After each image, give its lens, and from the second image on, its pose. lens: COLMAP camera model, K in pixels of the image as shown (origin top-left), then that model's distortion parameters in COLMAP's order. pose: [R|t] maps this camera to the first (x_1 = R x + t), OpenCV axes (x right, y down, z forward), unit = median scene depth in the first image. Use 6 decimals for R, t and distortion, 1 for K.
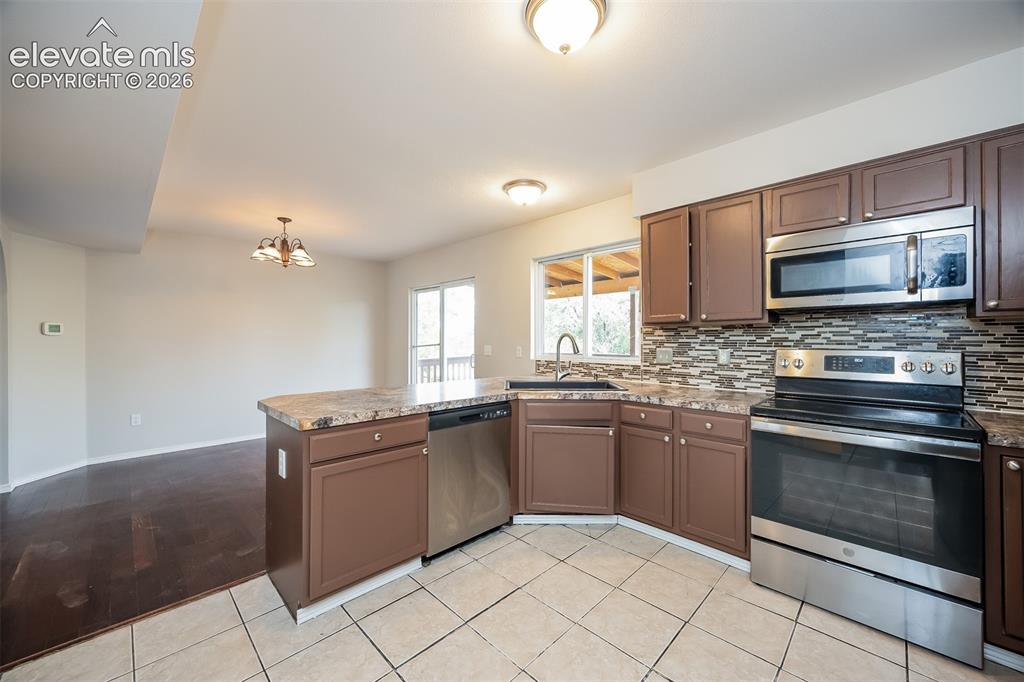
lens RADIAL K [[392.1, 0, 511.8], [0, 392.1, 338.3], [0, 0, 1]] dist [0.001061, 0.000137]
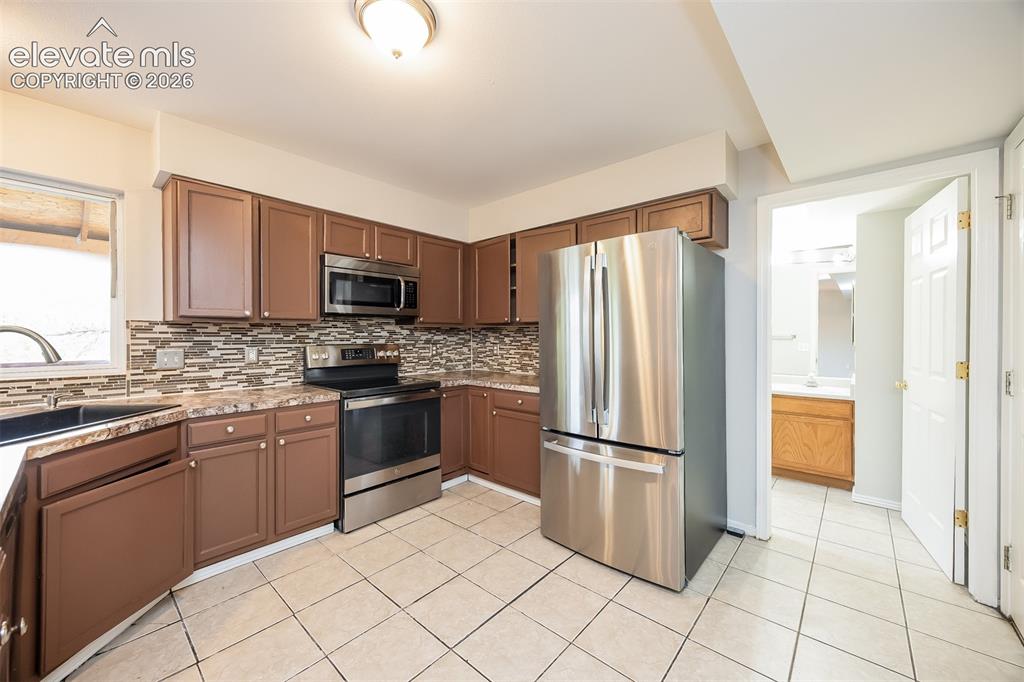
lens RADIAL K [[392.1, 0, 512.3], [0, 392.1, 338.0], [0, 0, 1]] dist [0.001061, 0.000137]
pose [[-0.063346, -0.004184, 0.997983, -0.497364], [-0.003109, 0.999987, 0.003995, -0.001262], [-0.997987, -0.002850, -0.063358, 0.422916]]
